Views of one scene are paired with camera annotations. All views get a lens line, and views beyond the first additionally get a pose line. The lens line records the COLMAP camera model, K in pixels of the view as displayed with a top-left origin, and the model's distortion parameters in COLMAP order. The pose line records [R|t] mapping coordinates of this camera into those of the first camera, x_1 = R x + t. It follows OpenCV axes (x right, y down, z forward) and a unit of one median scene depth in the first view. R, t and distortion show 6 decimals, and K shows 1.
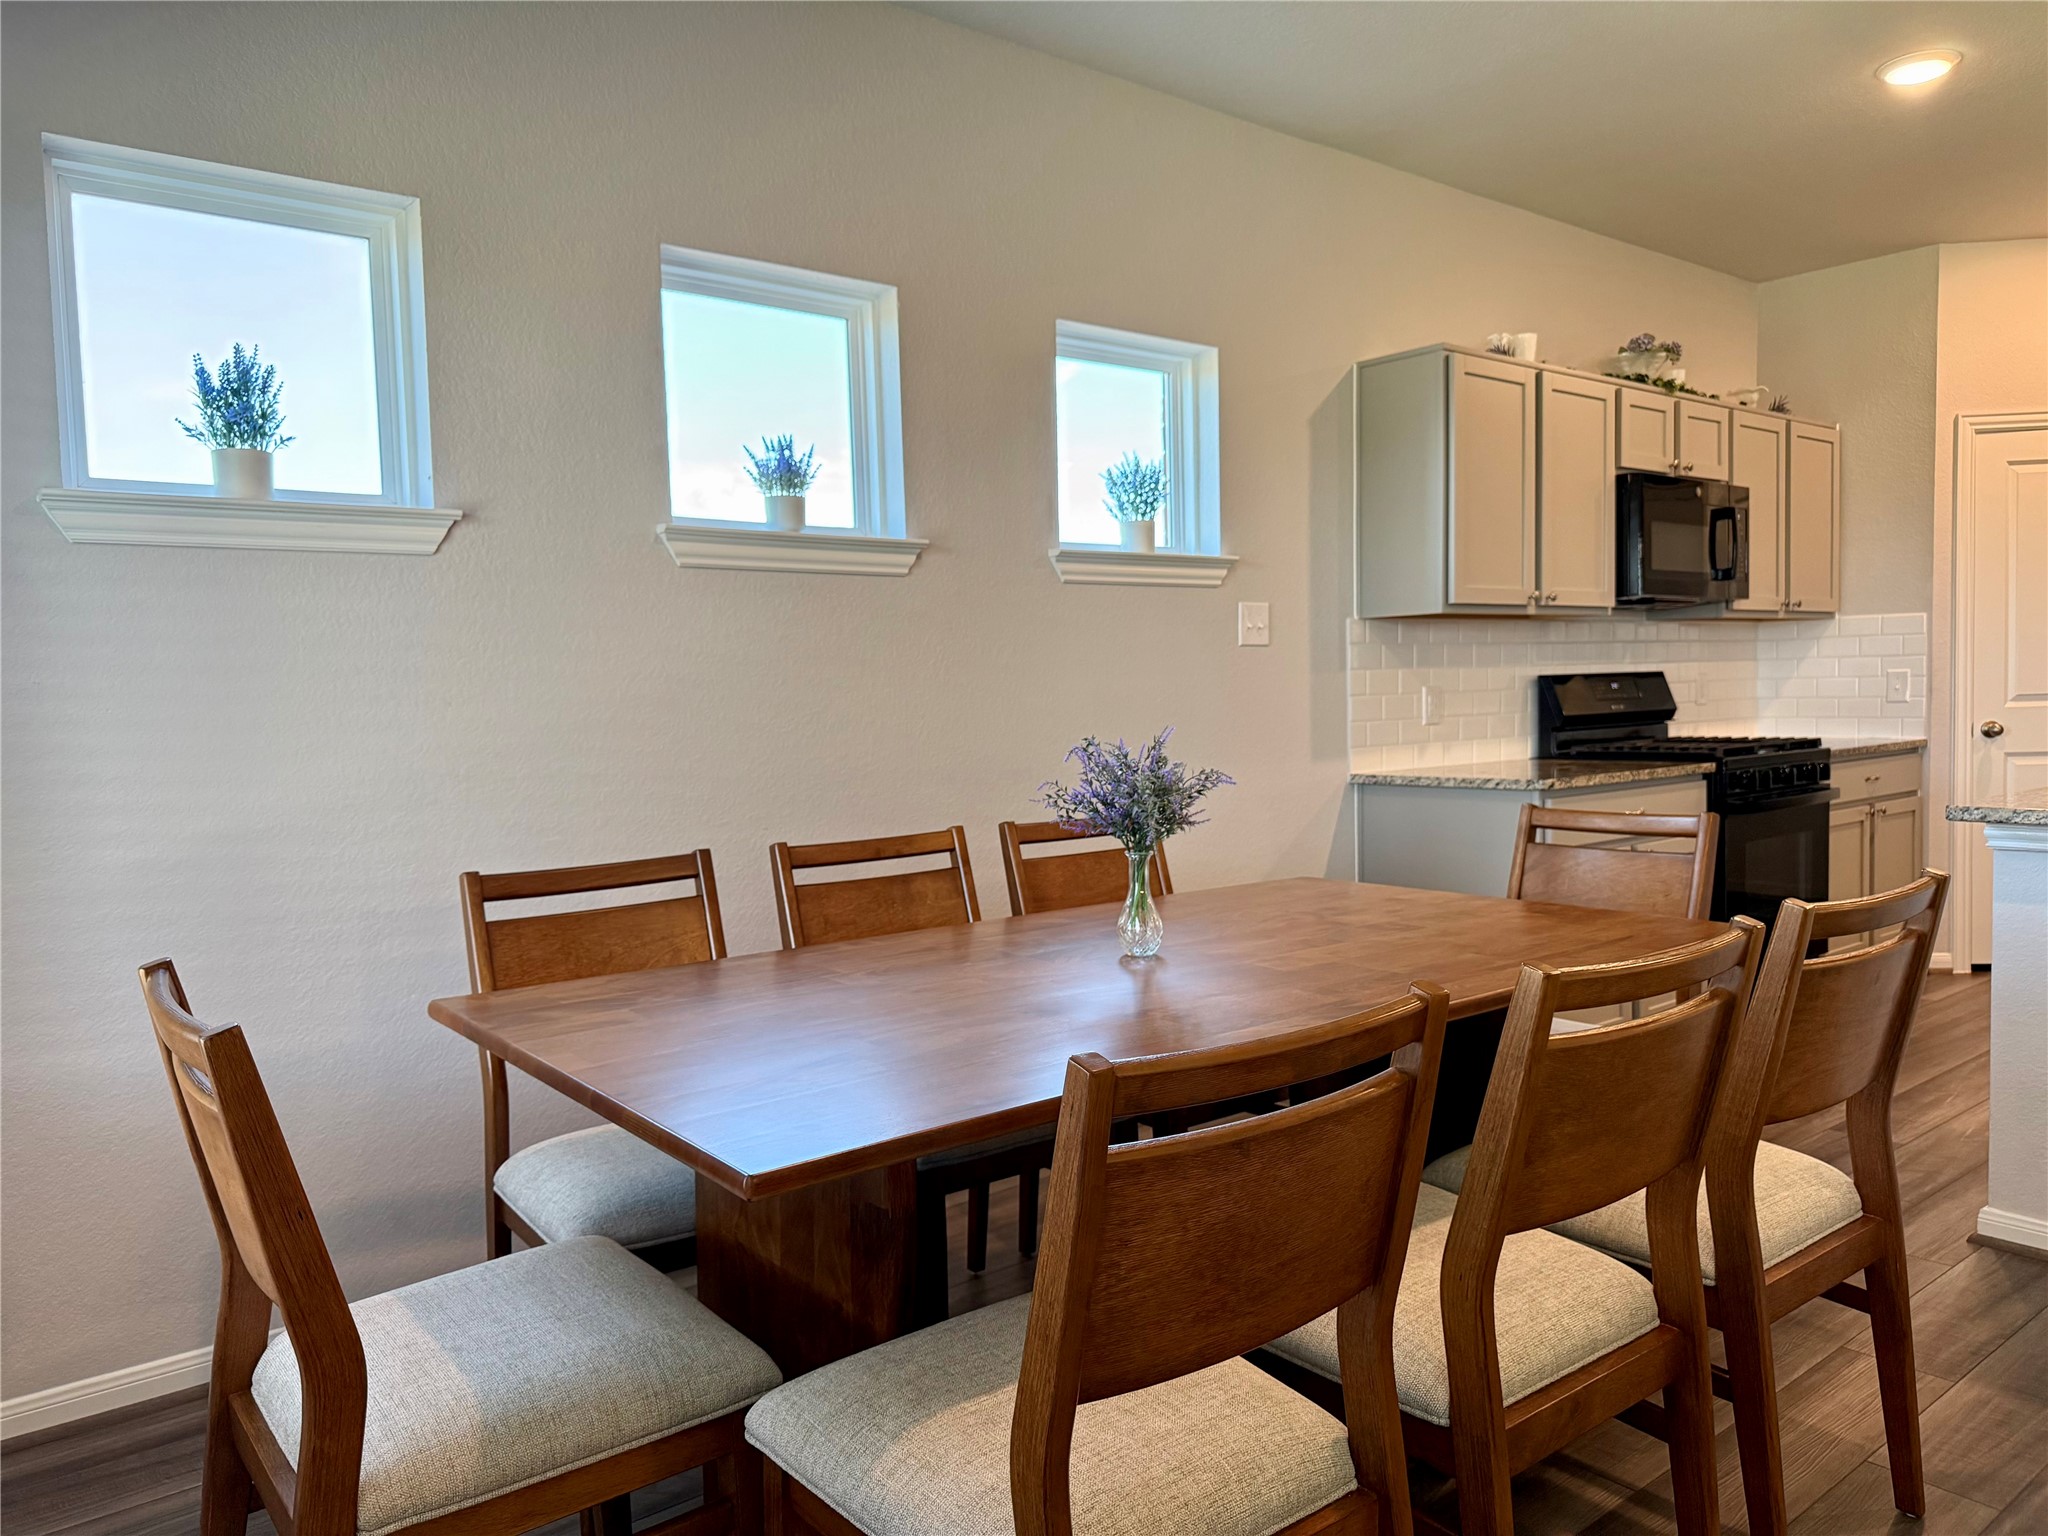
lens RADIAL K [[1441.2, 0, 1024.0], [0, 1441.2, 768.0], [0, 0, 1]] dist [0.077099, -0.112242]
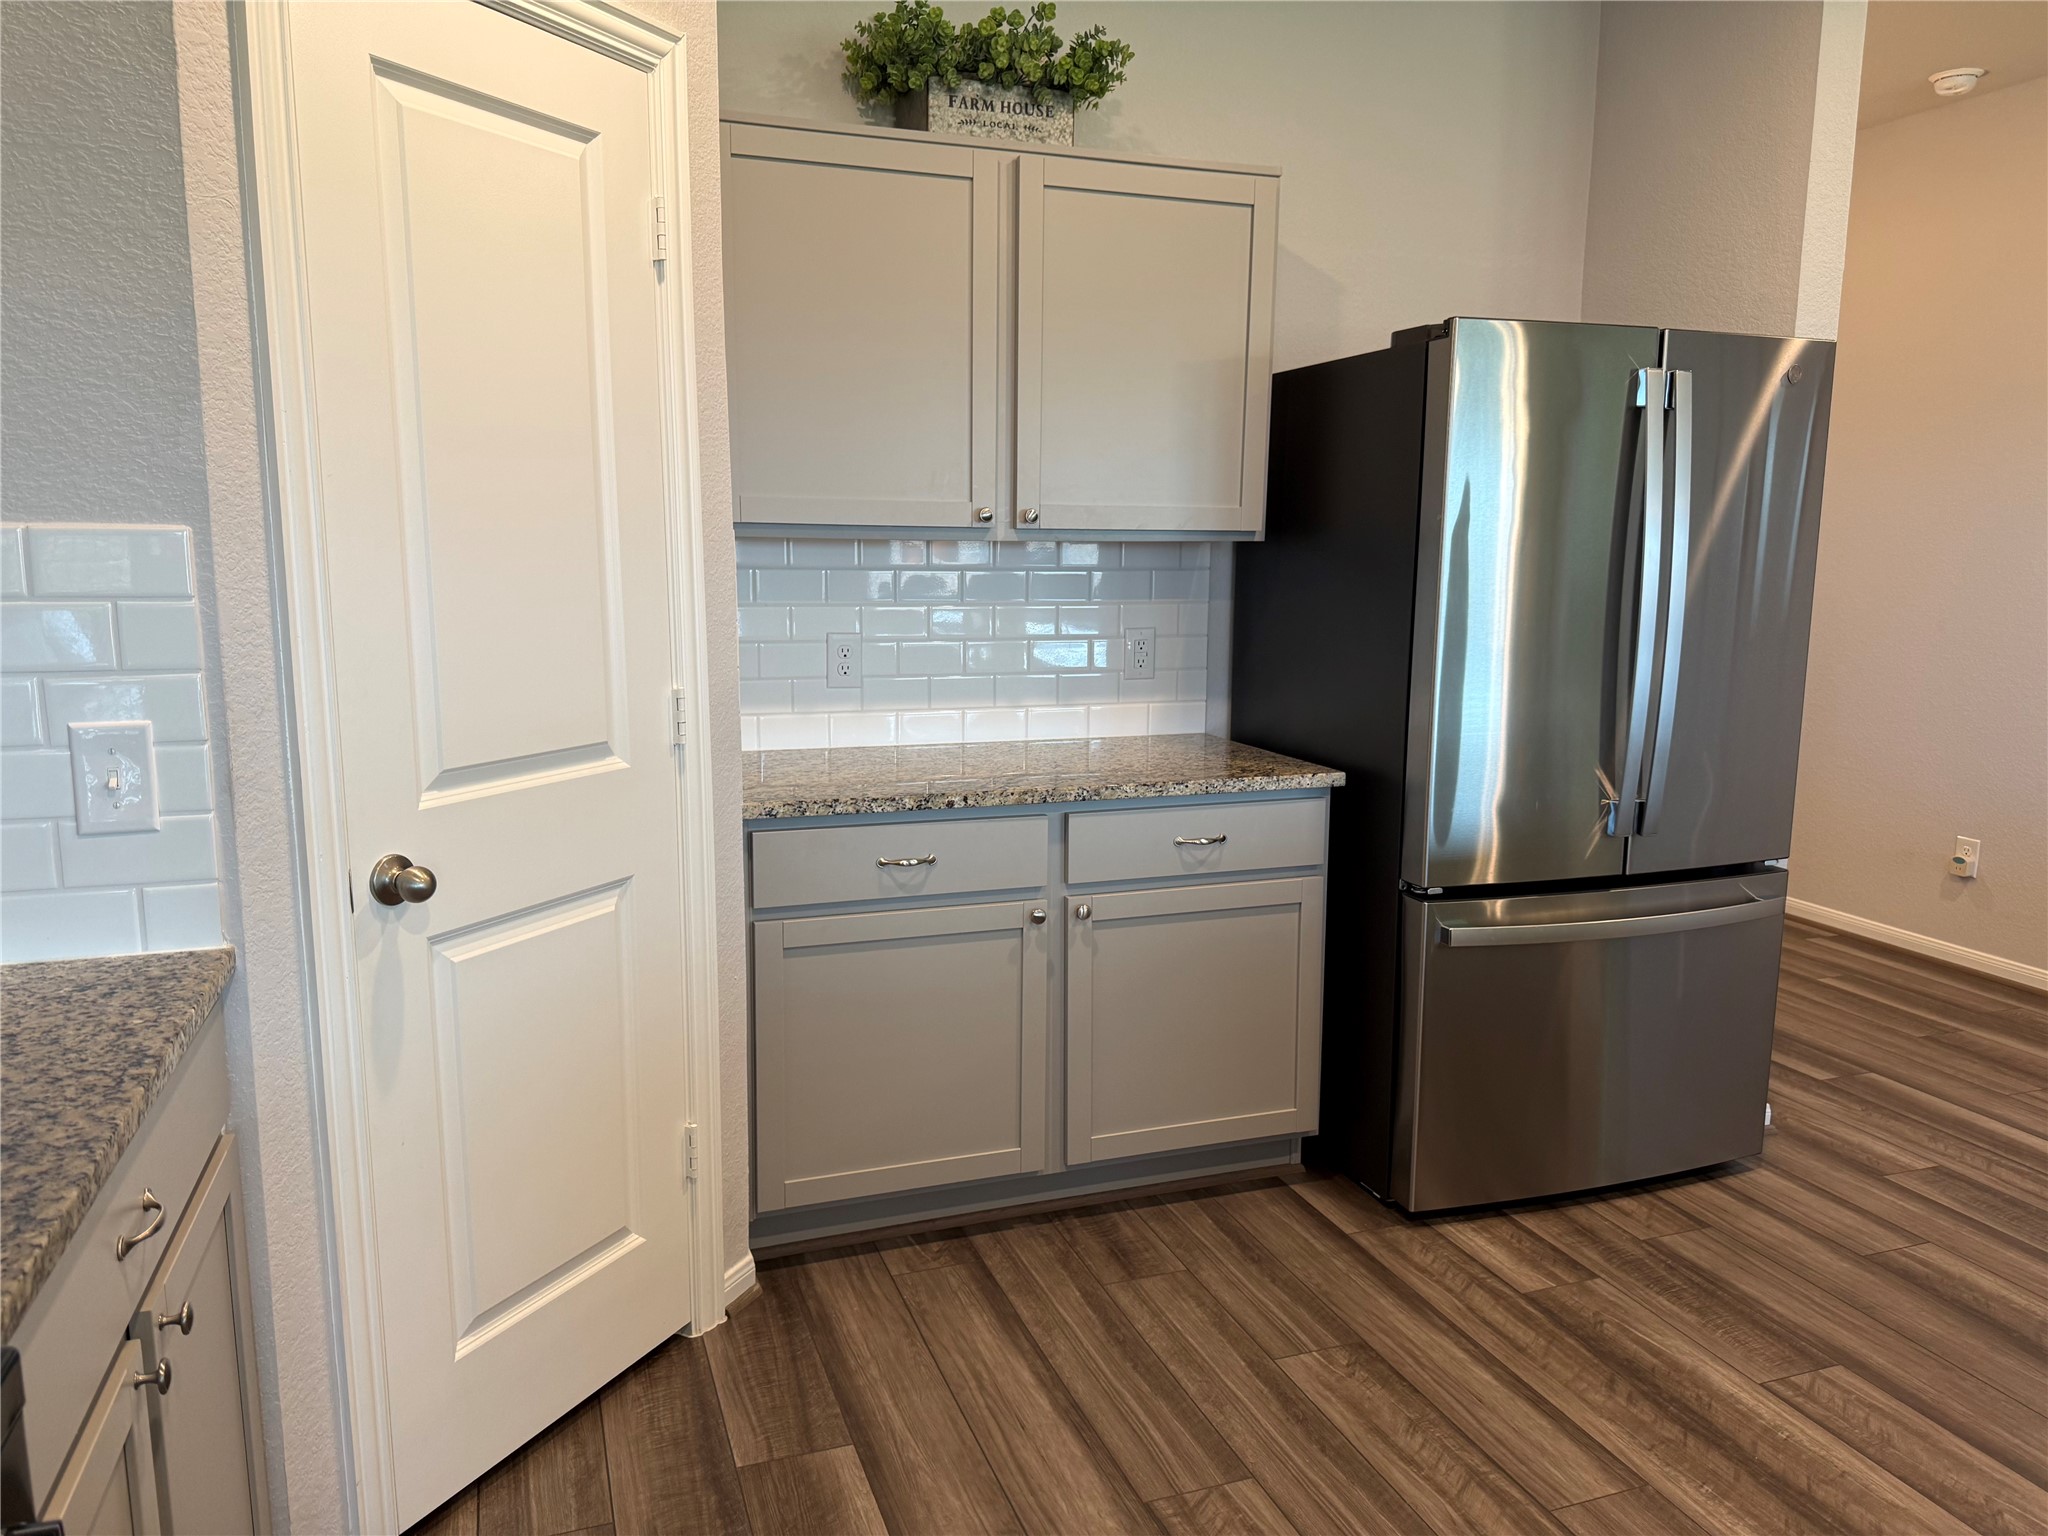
lens RADIAL K [[1441.2, 0, 1024.0], [0, 1441.2, 768.0], [0, 0, 1]] dist [0.077099, -0.112242]
pose [[0.330694, -0.123817, 0.935580, 0.510586], [0.037750, 0.992298, 0.117980, -0.111480], [-0.942983, -0.003697, 0.332821, 0.961948]]
